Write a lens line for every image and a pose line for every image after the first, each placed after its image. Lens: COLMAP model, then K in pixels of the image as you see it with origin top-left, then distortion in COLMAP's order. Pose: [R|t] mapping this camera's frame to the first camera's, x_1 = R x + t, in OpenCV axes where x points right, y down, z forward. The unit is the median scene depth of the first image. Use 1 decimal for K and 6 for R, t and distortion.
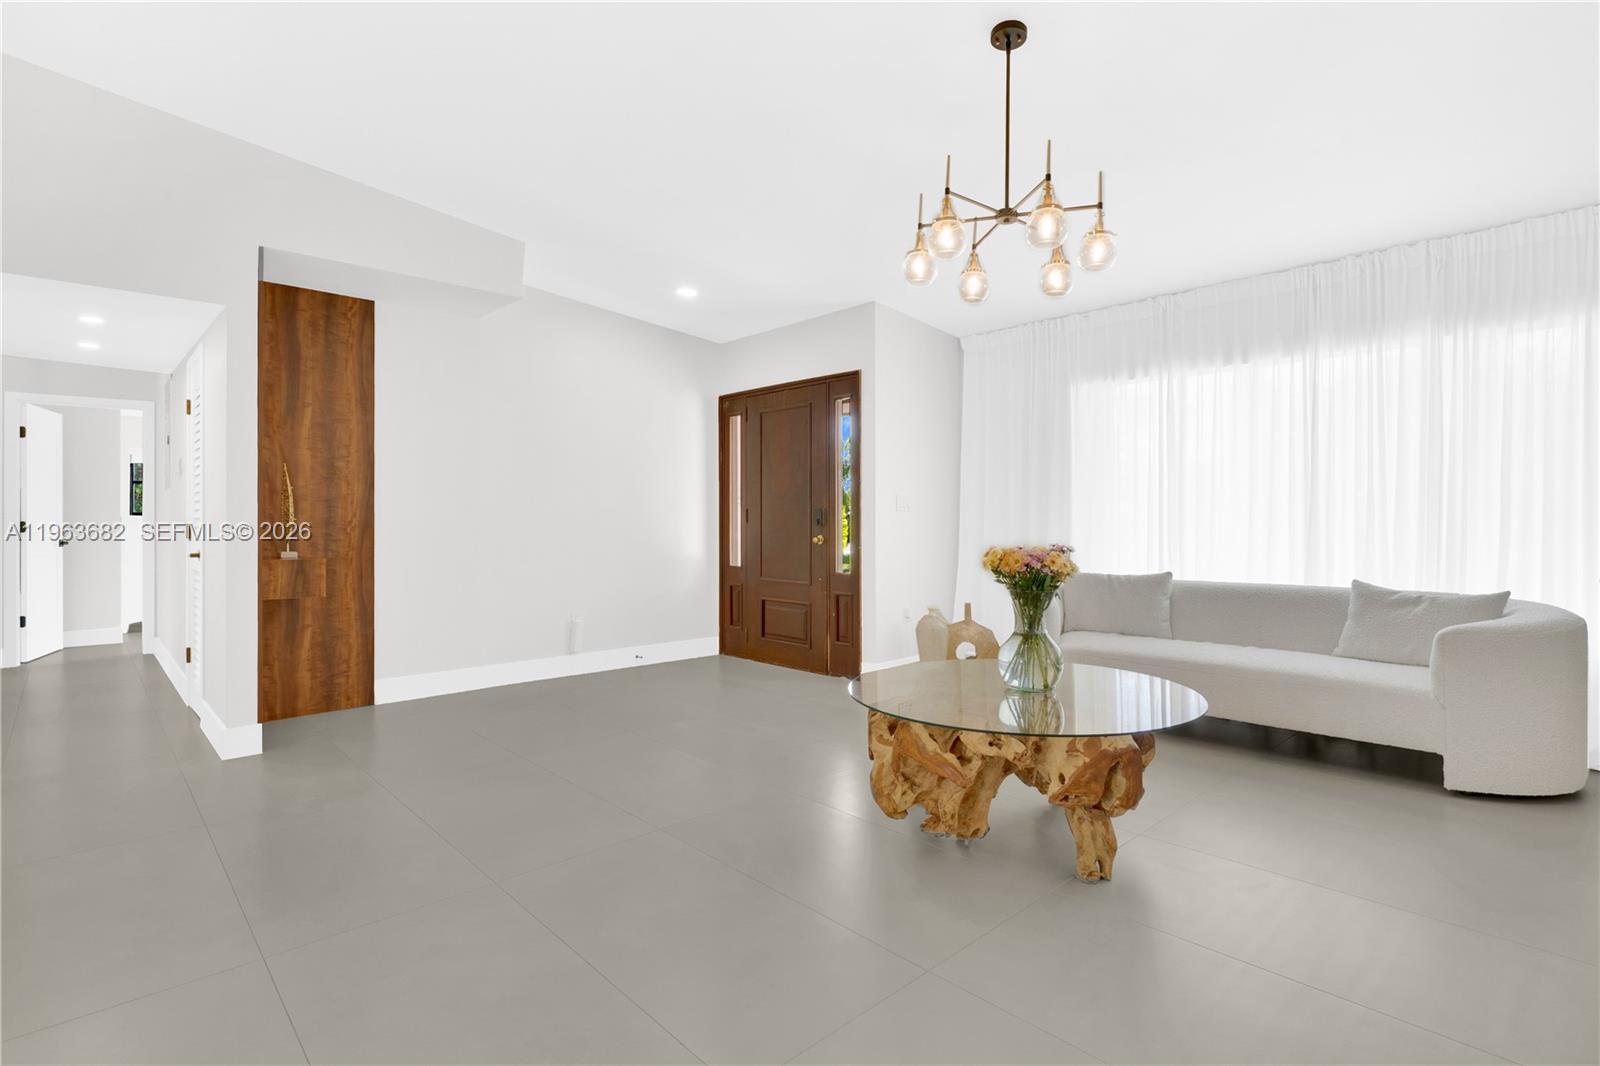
lens RADIAL K [[793.7, 0, 799.1], [0, 793.7, 515.4], [0, 0, 1]] dist [0.001896, -0.000402]
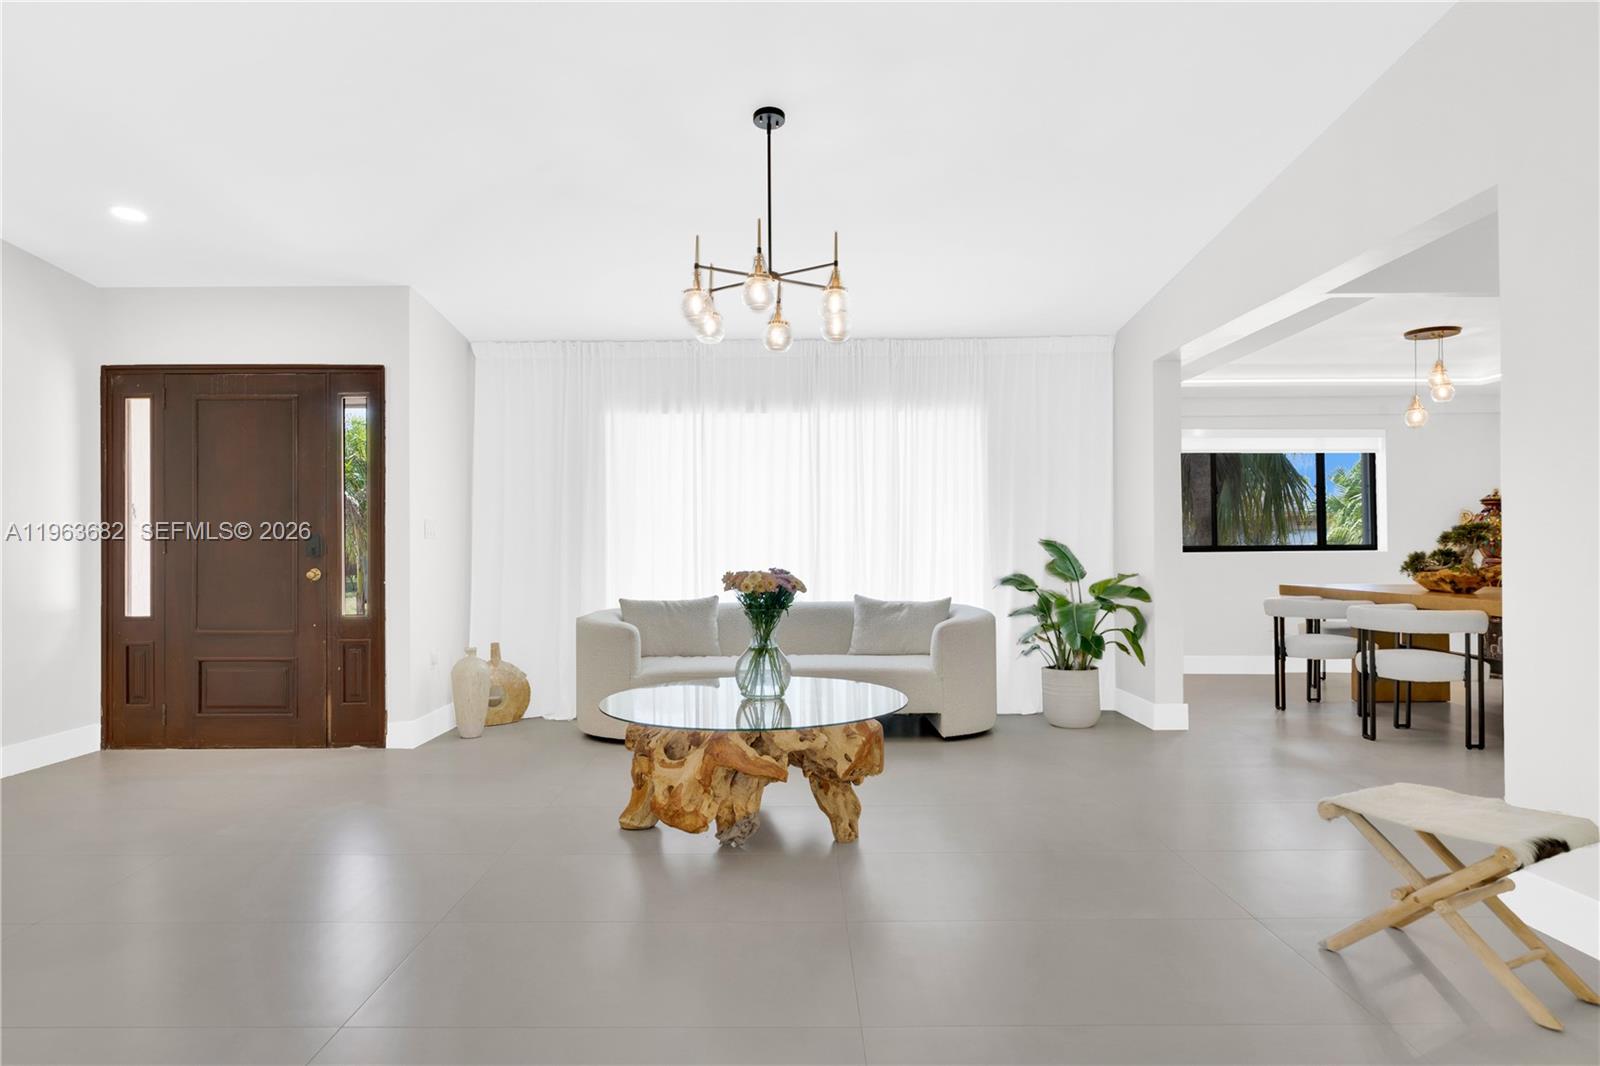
lens RADIAL K [[947.1, 0, 788.1], [0, 947.1, 537.4], [0, 0, 1]] dist [0.001696, 0.003947]
pose [[0.681747, 0.009140, 0.731531, -0.419182], [-0.002140, 0.999943, -0.010499, 0.004037], [-0.731585, 0.005592, 0.681728, 0.037826]]
